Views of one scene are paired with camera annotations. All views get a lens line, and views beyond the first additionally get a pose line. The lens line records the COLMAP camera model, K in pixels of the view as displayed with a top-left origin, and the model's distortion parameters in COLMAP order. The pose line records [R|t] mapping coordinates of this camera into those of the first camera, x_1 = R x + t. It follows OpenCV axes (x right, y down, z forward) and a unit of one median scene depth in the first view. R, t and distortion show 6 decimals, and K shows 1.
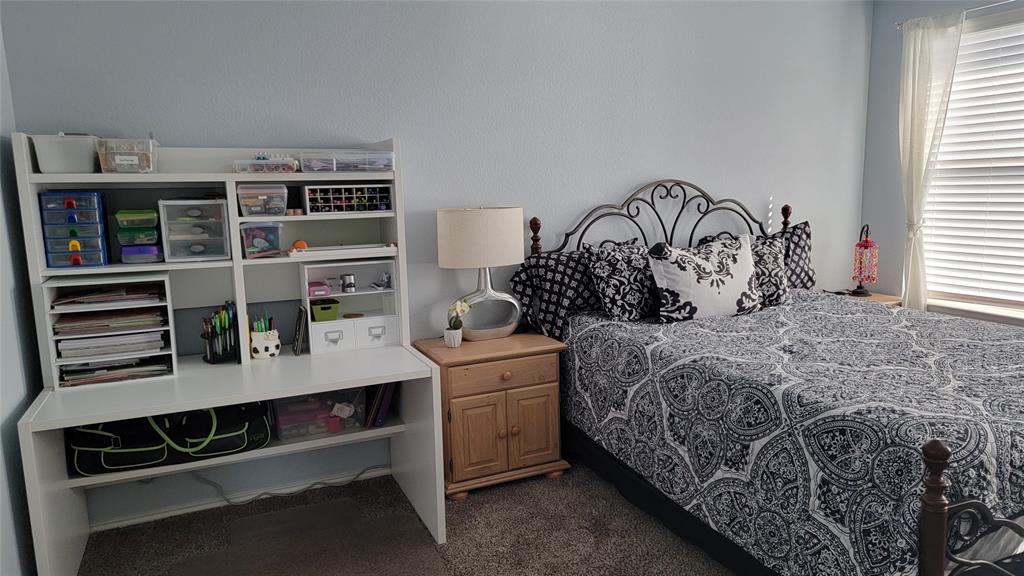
lens RADIAL K [[710.5, 0, 517.7], [0, 710.5, 294.8], [0, 0, 1]] dist [0.081327, -0.062928]
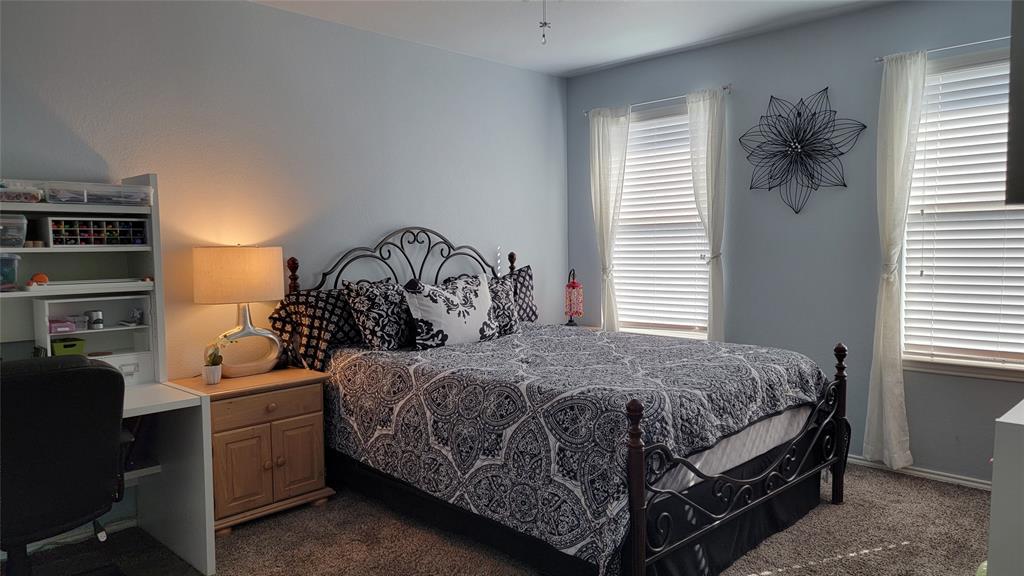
lens RADIAL K [[710.5, 0, 513.2], [0, 710.5, 283.1], [0, 0, 1]] dist [0.081327, -0.062928]
pose [[0.931040, -0.006836, 0.364854, -0.069564], [0.045225, 0.994278, -0.096776, 0.053799], [-0.362105, 0.106602, 0.926022, -0.104386]]
